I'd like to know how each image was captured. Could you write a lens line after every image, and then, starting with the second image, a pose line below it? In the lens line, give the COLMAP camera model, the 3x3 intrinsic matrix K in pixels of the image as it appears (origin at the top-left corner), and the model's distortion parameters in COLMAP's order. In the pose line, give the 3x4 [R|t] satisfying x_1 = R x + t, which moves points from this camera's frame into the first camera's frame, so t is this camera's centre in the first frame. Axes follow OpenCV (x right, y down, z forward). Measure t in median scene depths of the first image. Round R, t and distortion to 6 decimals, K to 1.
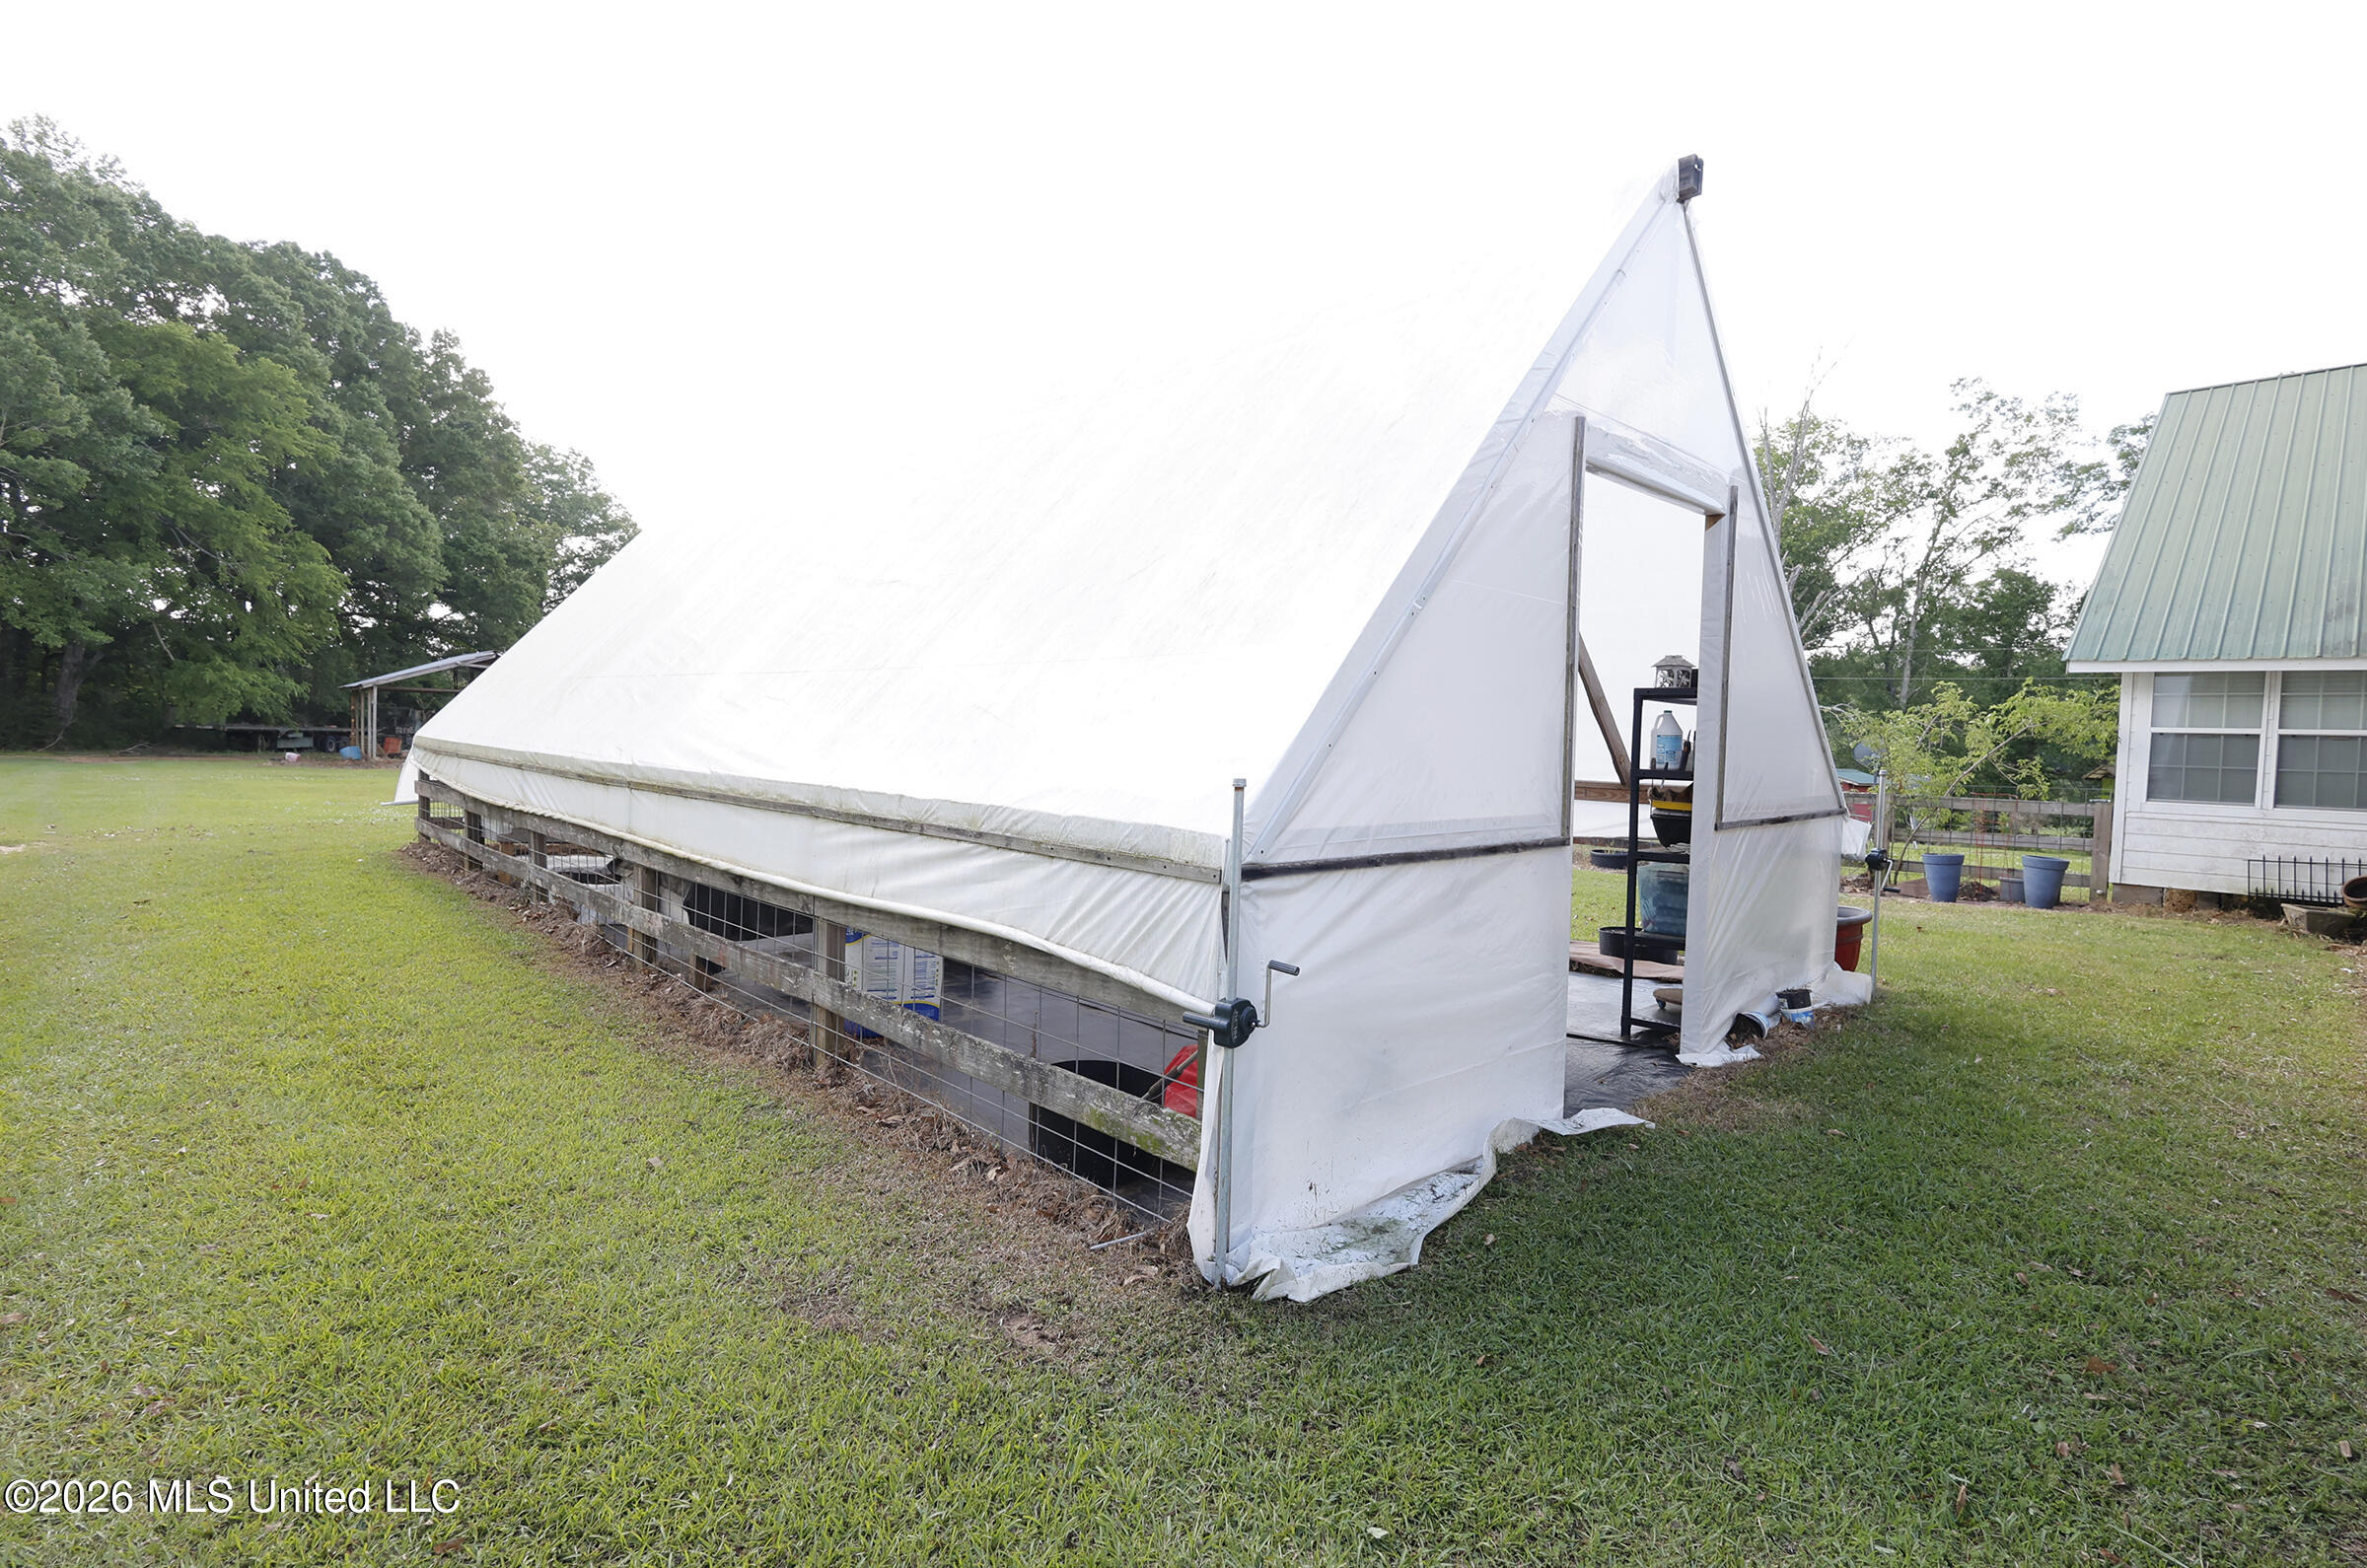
lens RADIAL K [[1074.1, 0, 1183.5], [0, 1074.1, 784.0], [0, 0, 1]] dist [-0.003215, -0.000085]
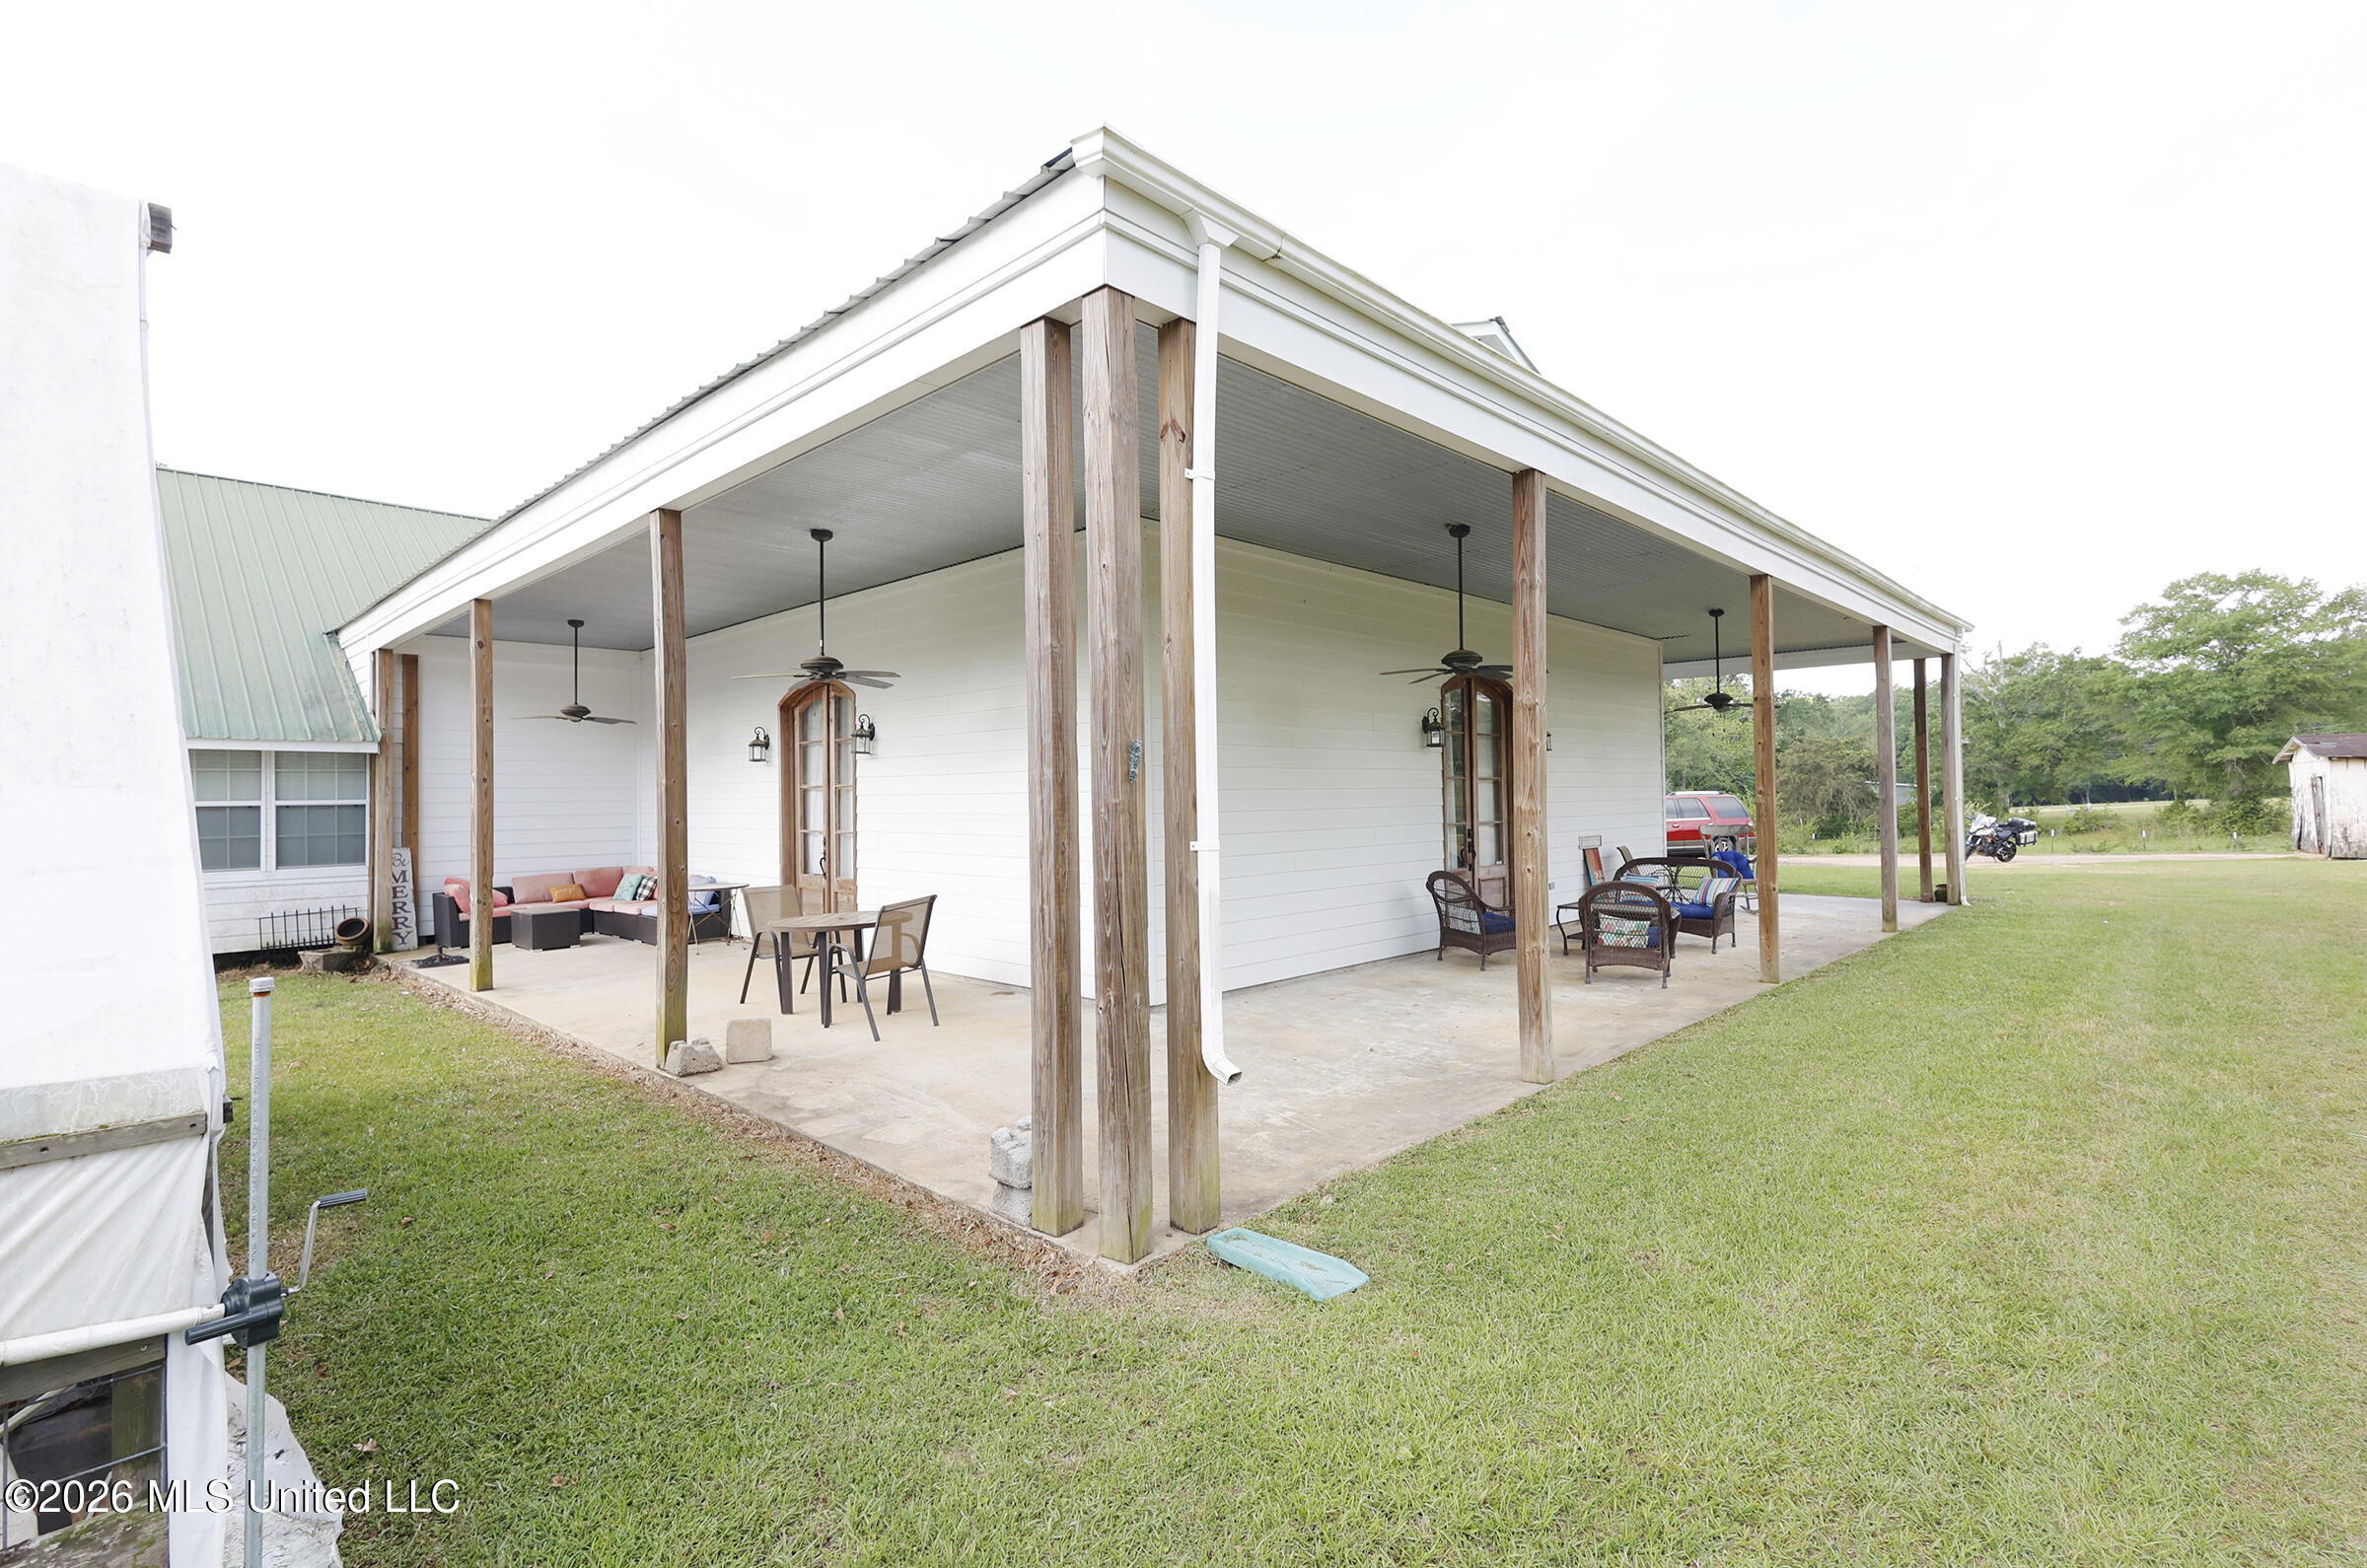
lens RADIAL K [[1074.1, 0, 1183.5], [0, 1074.1, 784.0], [0, 0, 1]] dist [-0.003215, -0.000085]
pose [[-0.042140, -0.011606, 0.999044, -0.160851], [0.061968, 0.997977, 0.014207, -0.025240], [-0.997188, 0.062508, -0.041336, 0.080212]]
